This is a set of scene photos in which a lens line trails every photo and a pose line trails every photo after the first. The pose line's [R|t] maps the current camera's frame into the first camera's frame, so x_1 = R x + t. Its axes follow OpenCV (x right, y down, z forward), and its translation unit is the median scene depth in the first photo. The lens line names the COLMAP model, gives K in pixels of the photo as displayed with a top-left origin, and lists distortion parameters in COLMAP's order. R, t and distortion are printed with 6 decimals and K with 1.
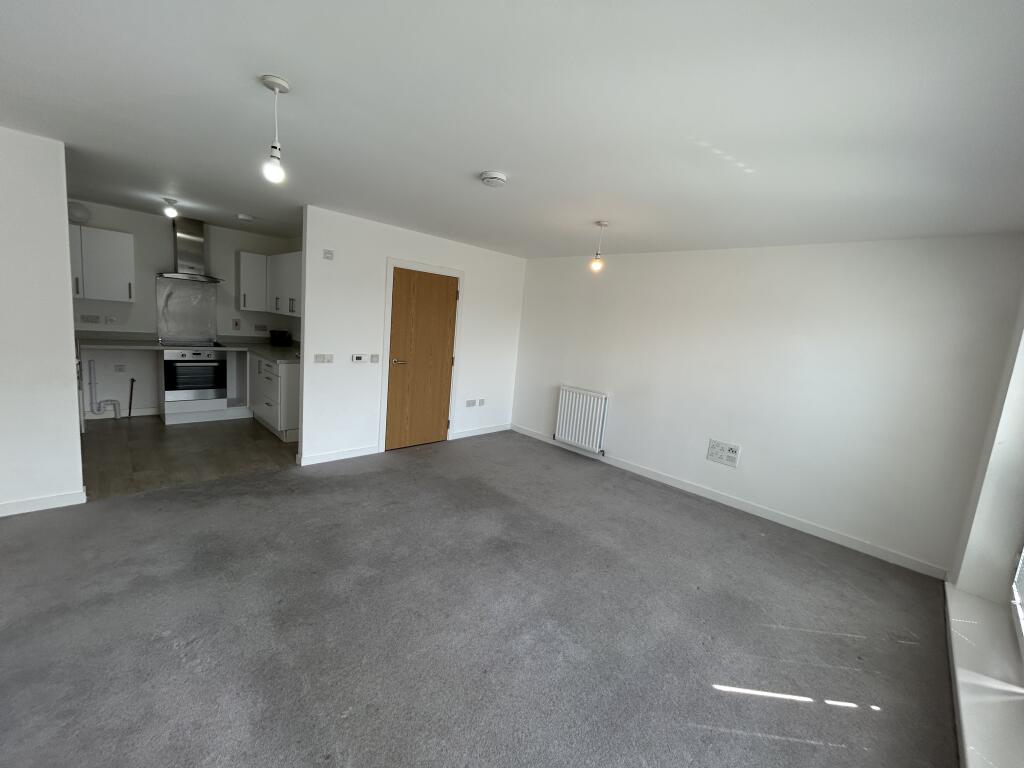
lens RADIAL K [[414.9, 0, 507.7], [0, 414.9, 381.6], [0, 0, 1]] dist [0.003134, 0.000336]
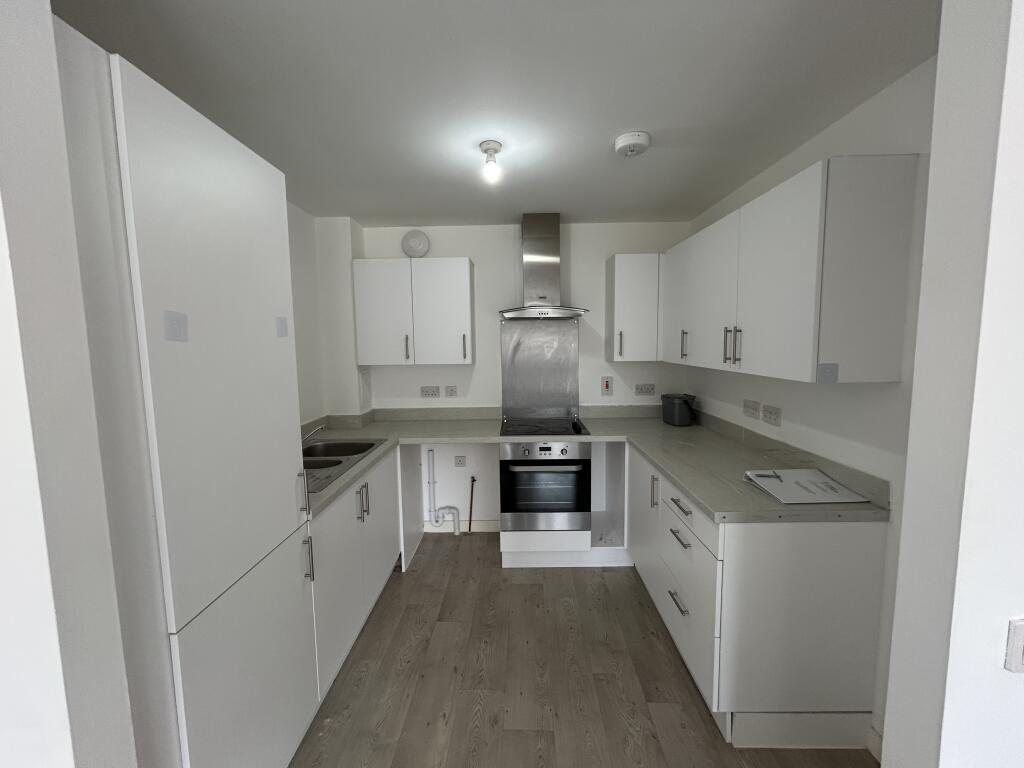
lens RADIAL K [[414.9, 0, 507.7], [0, 414.9, 381.6], [0, 0, 1]] dist [0.003134, 0.000336]
pose [[0.693078, -0.031265, -0.720184, -0.373492], [-0.021778, 0.997695, -0.064271, -0.115700], [0.720534, 0.060229, 0.690799, 0.562433]]
